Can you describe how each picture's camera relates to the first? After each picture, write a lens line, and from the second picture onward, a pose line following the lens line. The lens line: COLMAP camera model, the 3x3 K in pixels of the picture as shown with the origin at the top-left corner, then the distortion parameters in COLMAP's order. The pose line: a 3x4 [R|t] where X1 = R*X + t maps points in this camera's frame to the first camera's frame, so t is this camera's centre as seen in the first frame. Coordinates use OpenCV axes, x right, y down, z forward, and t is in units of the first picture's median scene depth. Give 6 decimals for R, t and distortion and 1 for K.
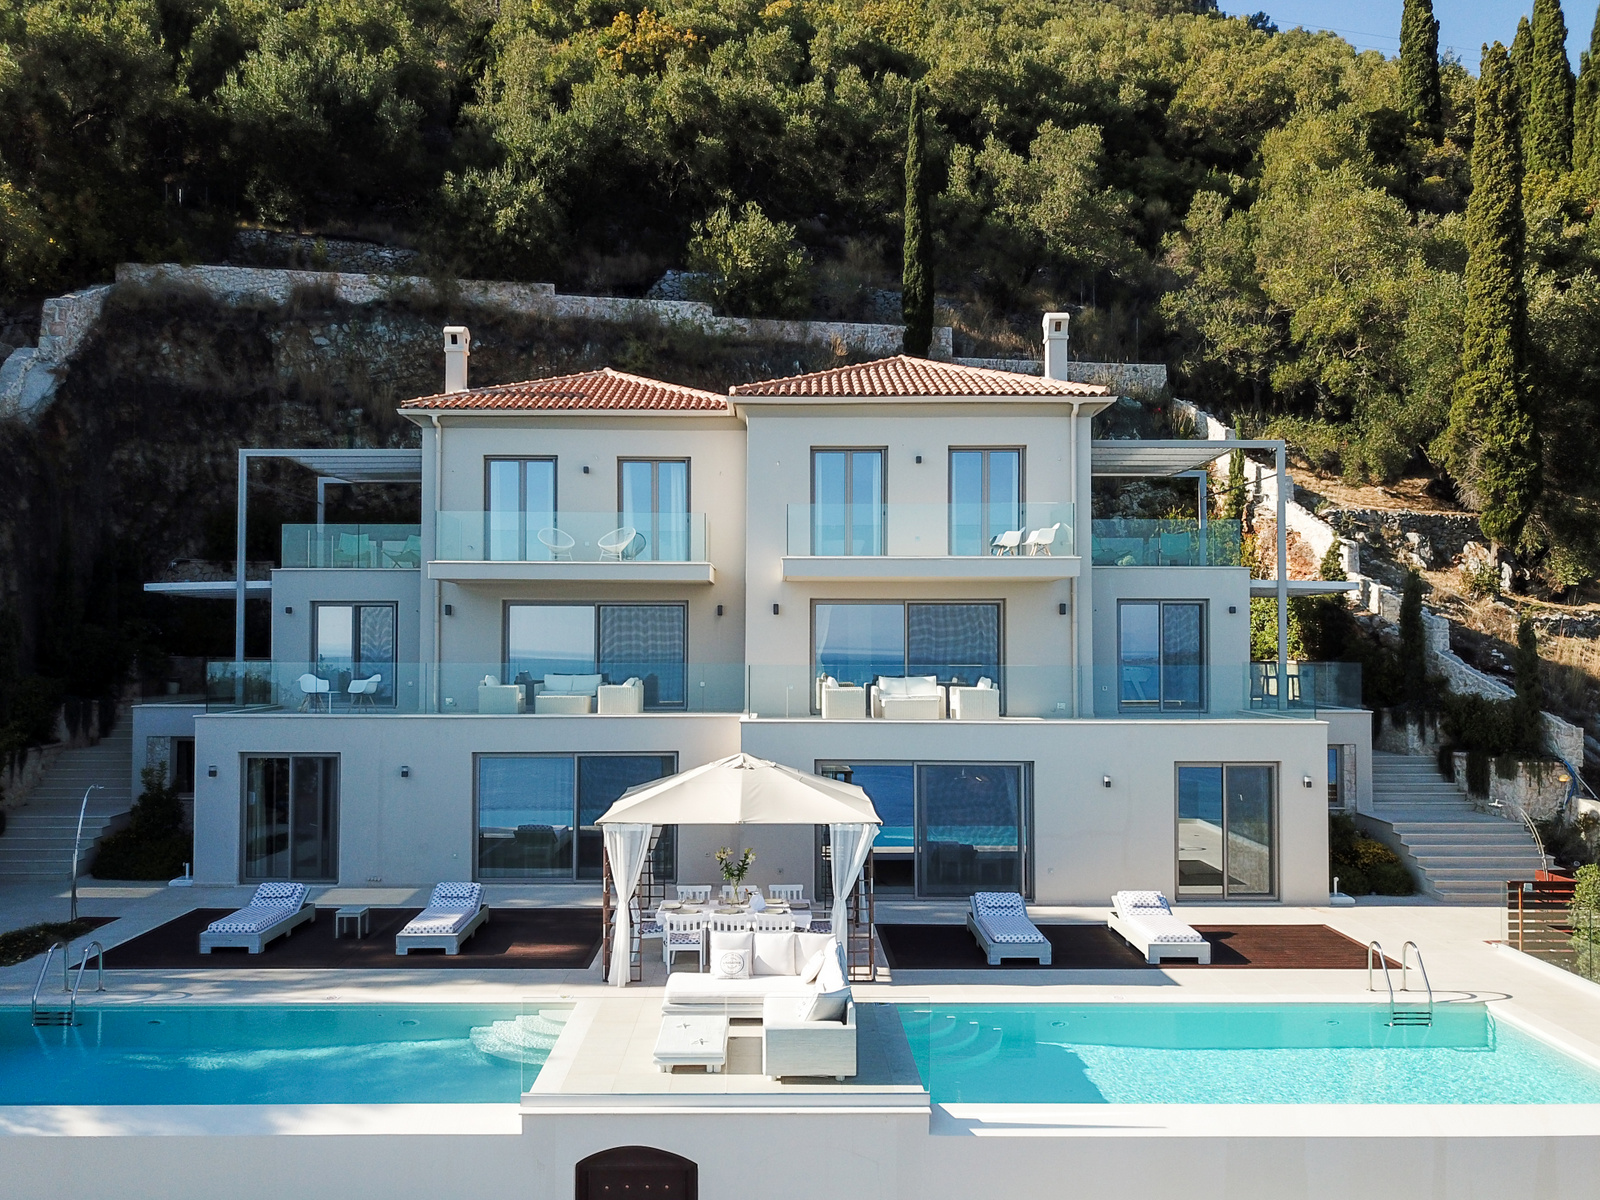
lens RADIAL K [[1240.3, 0, 771.7], [0, 1240.3, 619.6], [0, 0, 1]] dist [0.002482, -0.000264]
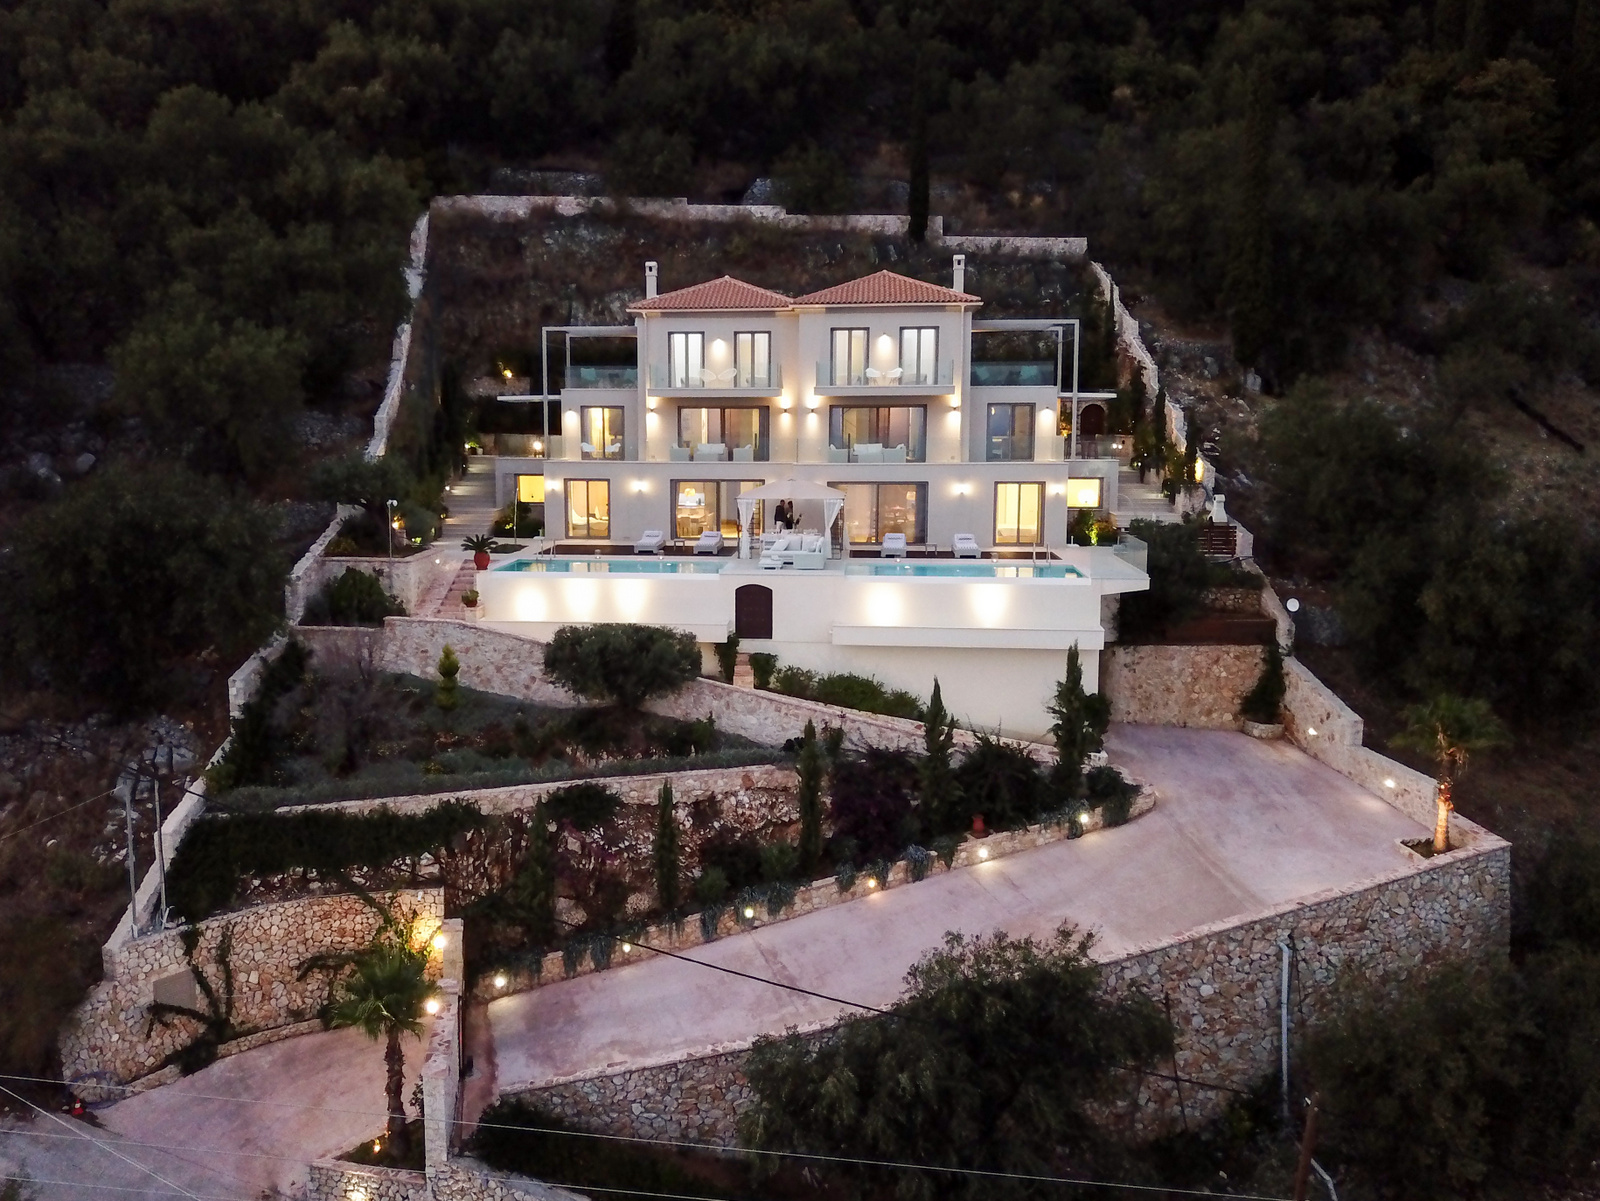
lens RADIAL K [[1376.6, 0, 723.5], [0, 1376.6, 597.4], [0, 0, 1]] dist [0.007343, -0.001732]
pose [[0.994936, 0.010049, -0.100008, 0.076041], [0.004977, 0.988843, 0.148881, -0.036194], [0.100389, -0.148625, 0.983785, -1.145653]]
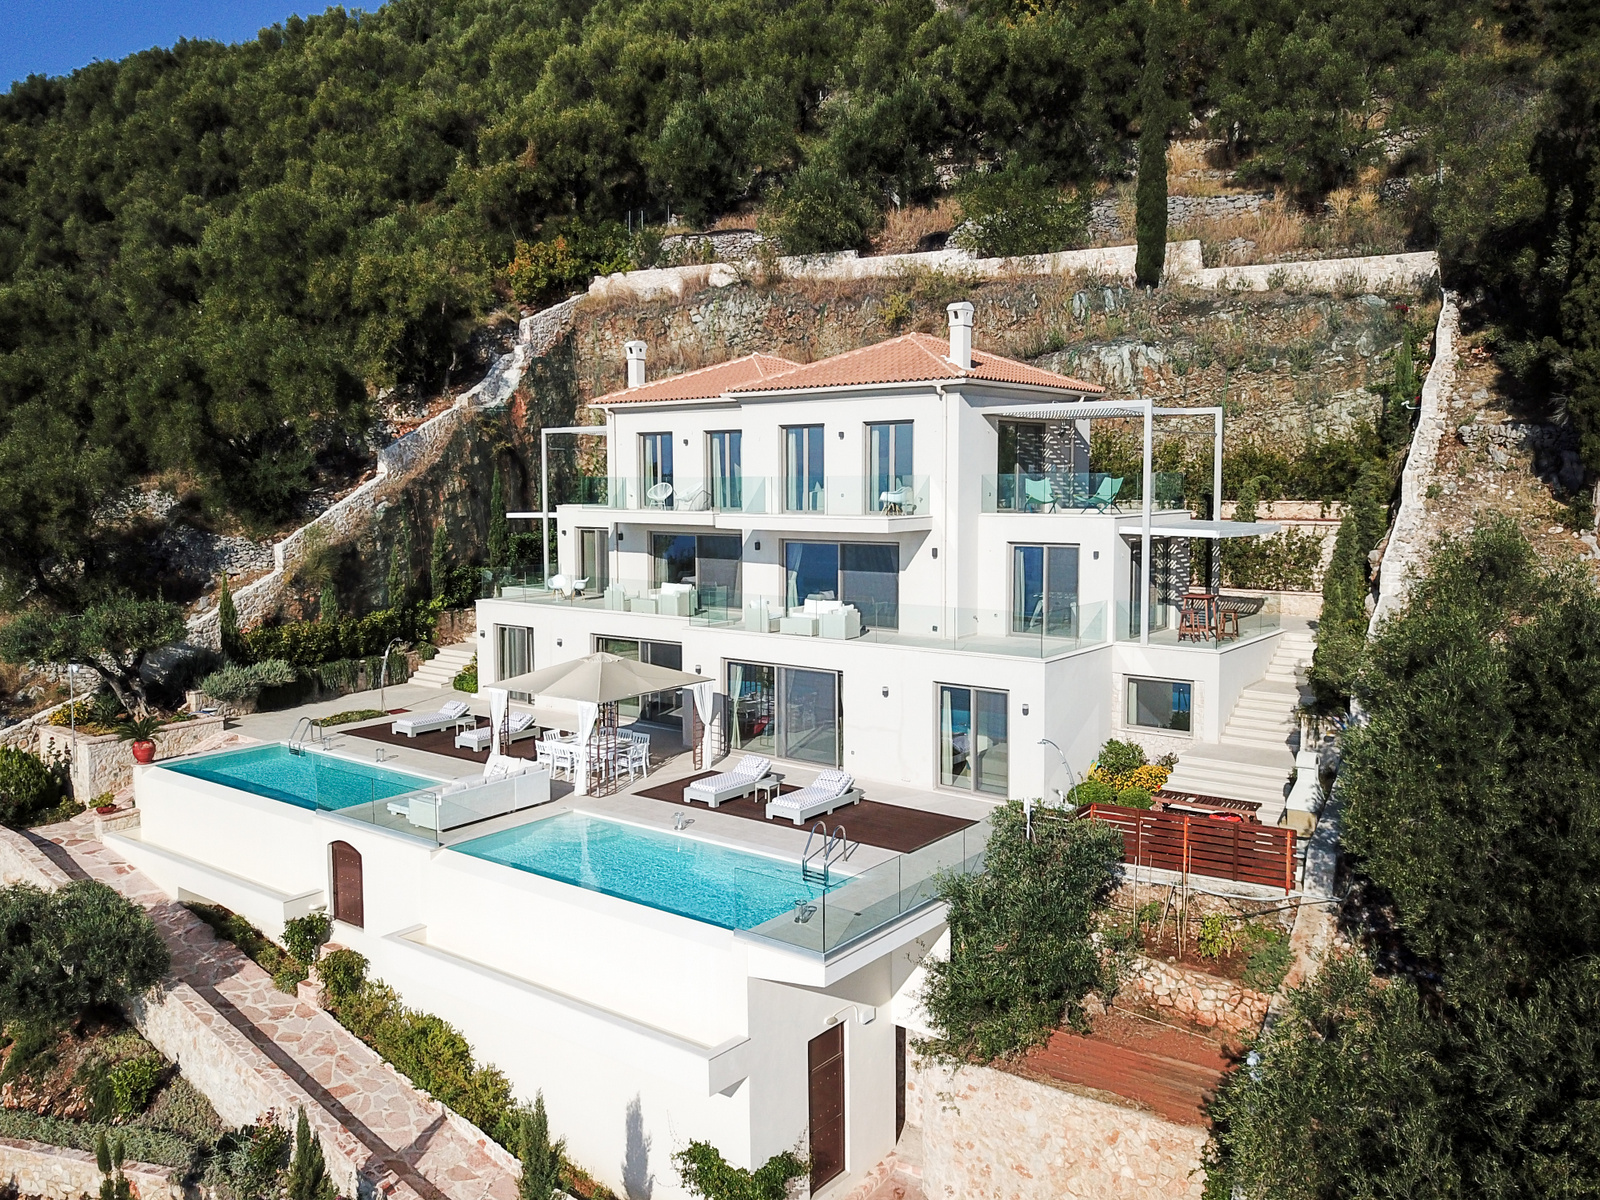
lens RADIAL K [[1249.9, 0, 800.0], [0, 1249.9, 600.0], [0, 0, 1]] dist [-0.005911, 0.007757]
pose [[0.791787, 0.054026, -0.608403, 0.784696], [0.018697, 0.993470, 0.112552, -0.091667], [0.610511, -0.100492, 0.785607, -0.066245]]
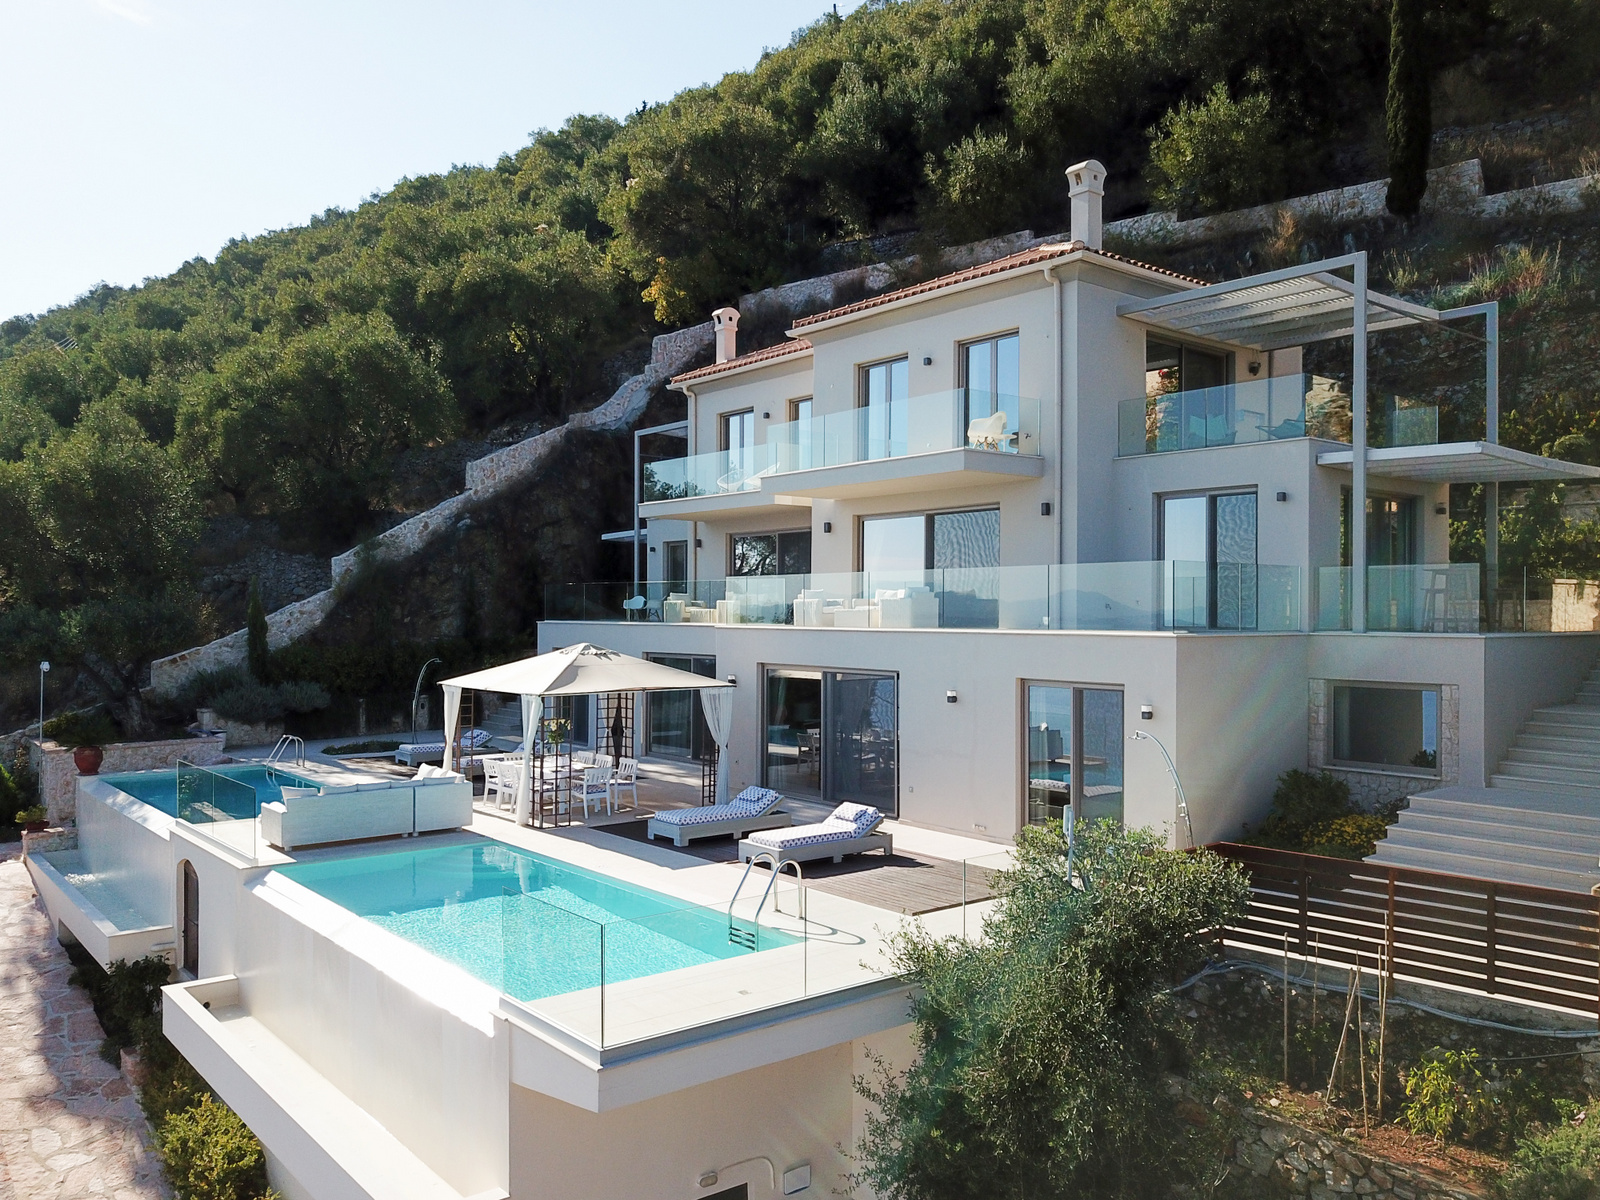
lens RADIAL K [[1238.3, 0, 791.9], [0, 1238.3, 627.4], [0, 0, 1]] dist [-0.003557, 0.006788]
pose [[0.630774, 0.009219, -0.775912, 0.701709], [0.012276, 0.999686, 0.021858, 0.046910], [0.775869, -0.023312, 0.630463, 0.272707]]
